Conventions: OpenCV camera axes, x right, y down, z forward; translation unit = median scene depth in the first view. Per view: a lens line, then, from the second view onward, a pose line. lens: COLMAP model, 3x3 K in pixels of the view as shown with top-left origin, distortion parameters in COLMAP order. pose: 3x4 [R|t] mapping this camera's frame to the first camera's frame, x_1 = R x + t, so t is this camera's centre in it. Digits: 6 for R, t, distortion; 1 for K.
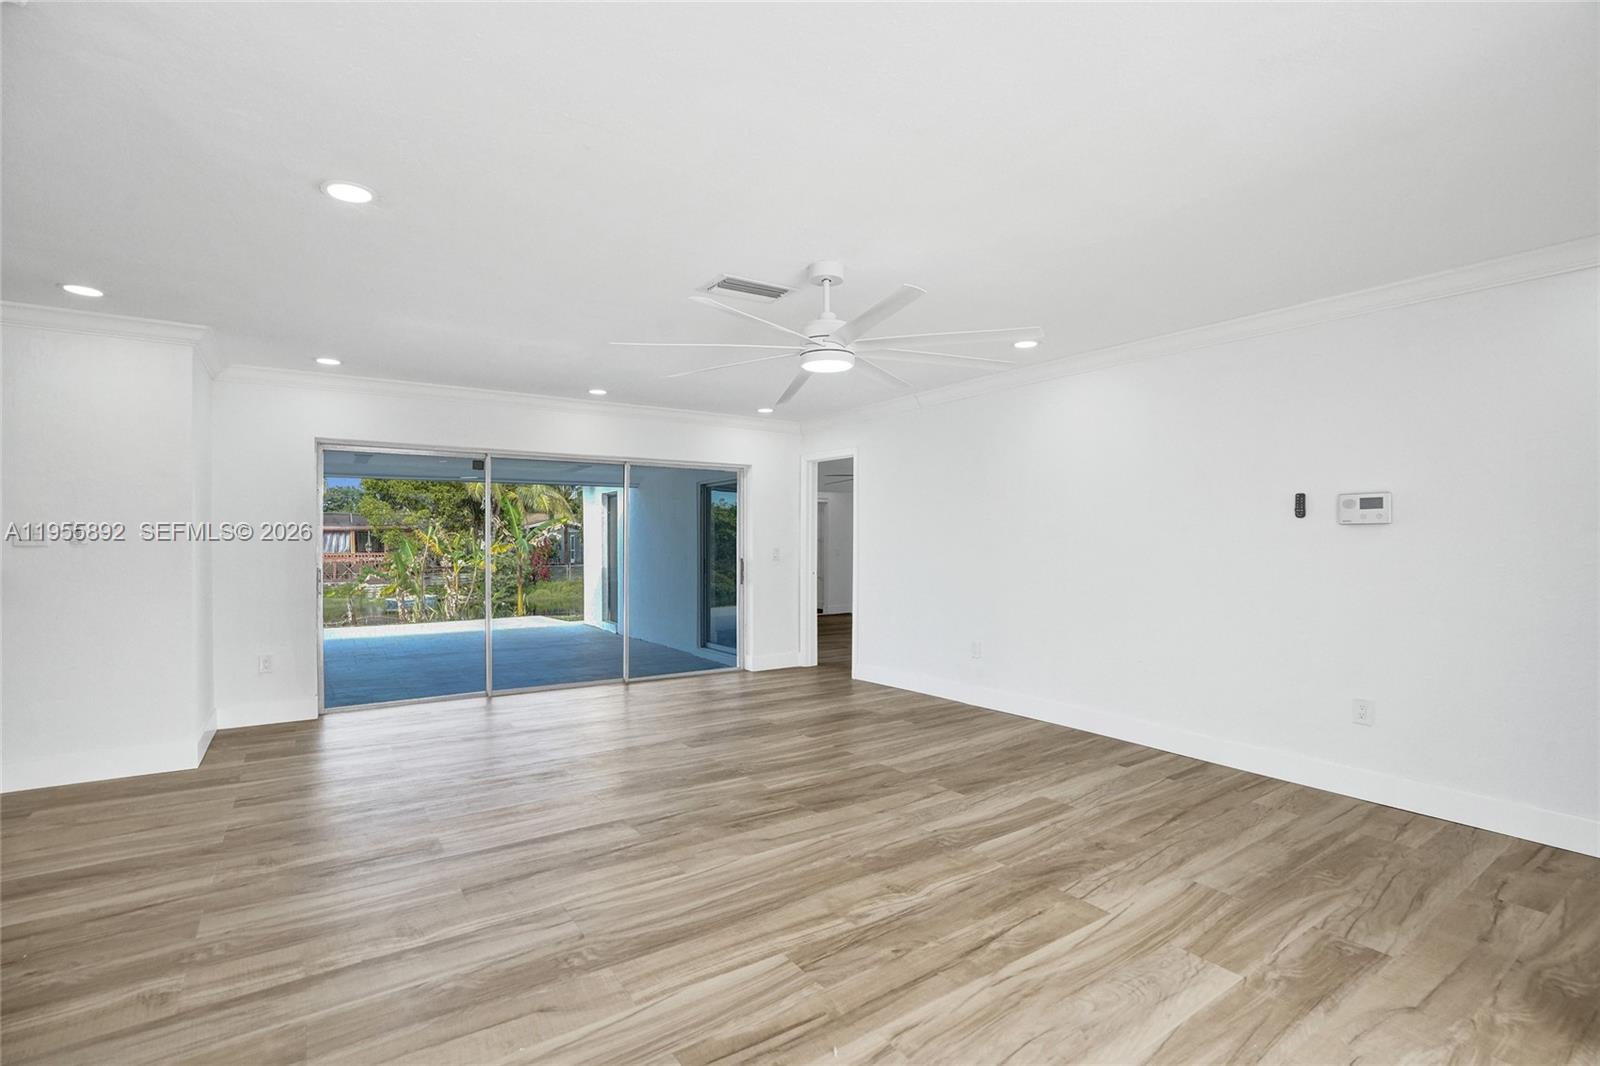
lens RADIAL K [[744.1, 0, 801.5], [0, 744.1, 539.1], [0, 0, 1]] dist [-0.074154, 0.031562]
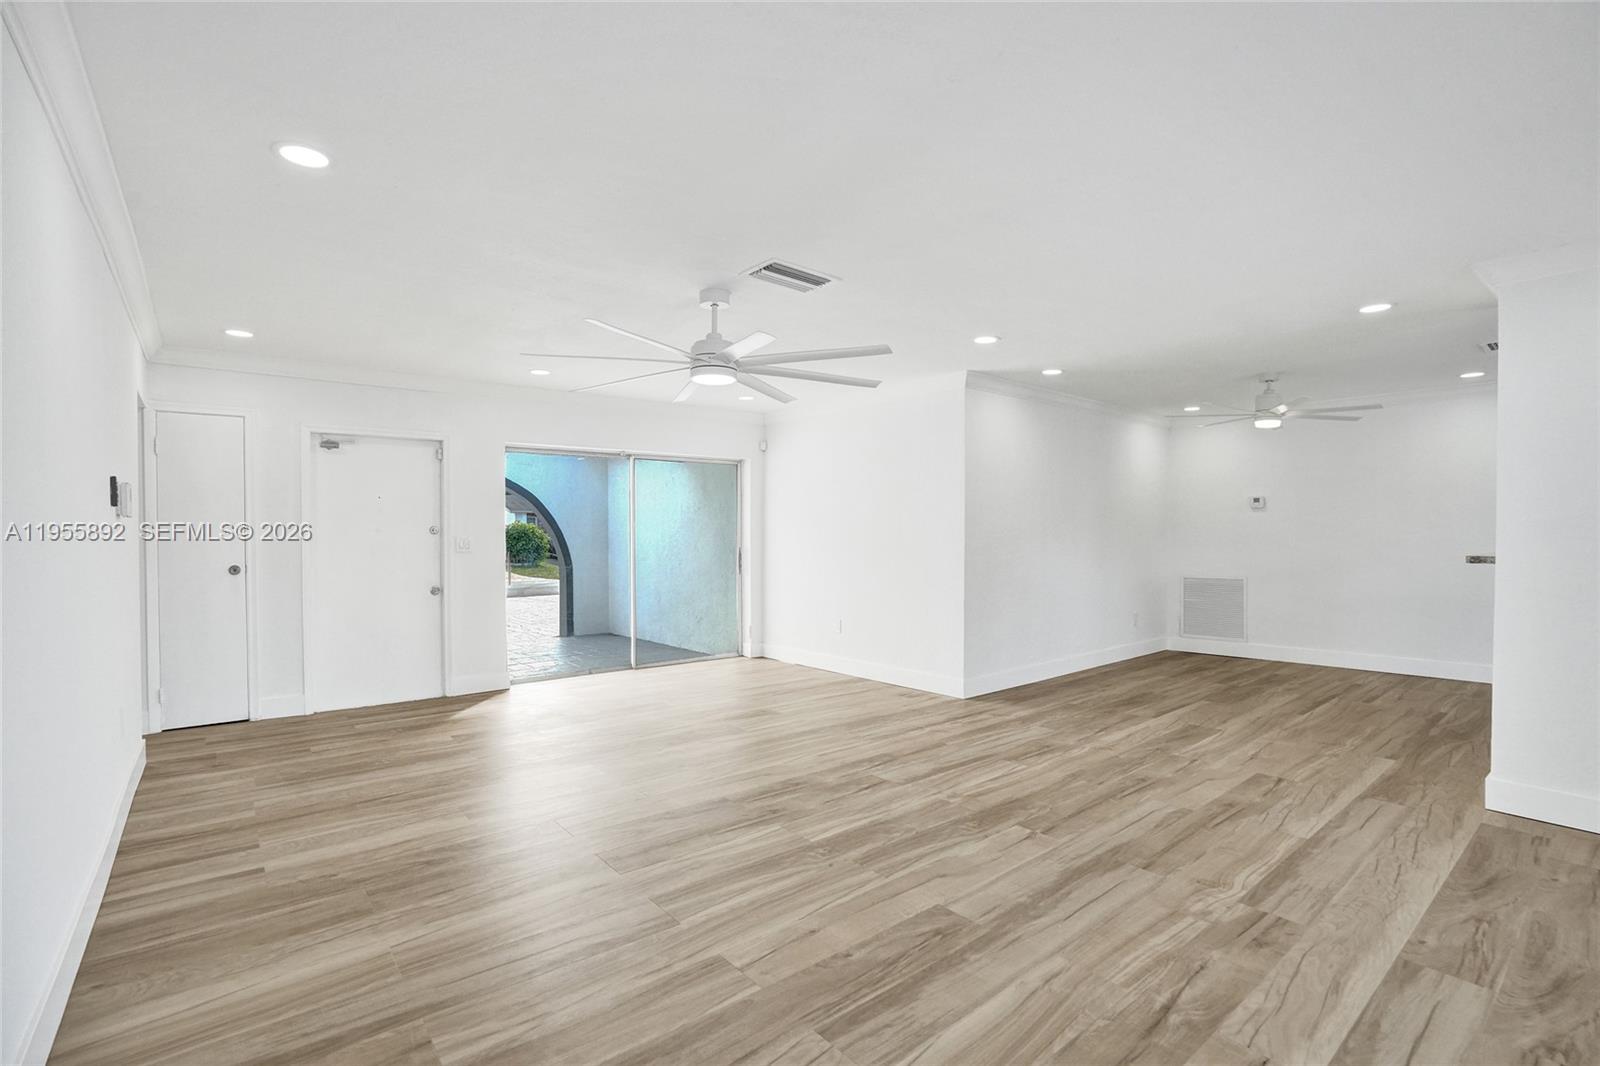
lens RADIAL K [[744.1, 0, 801.5], [0, 744.1, 539.1], [0, 0, 1]] dist [-0.074154, 0.031562]
pose [[-0.995987, 0.004852, -0.089370, 0.003663], [0.003854, 0.999928, 0.011333, 0.001727], [0.089419, 0.010943, -0.995934, 2.483903]]
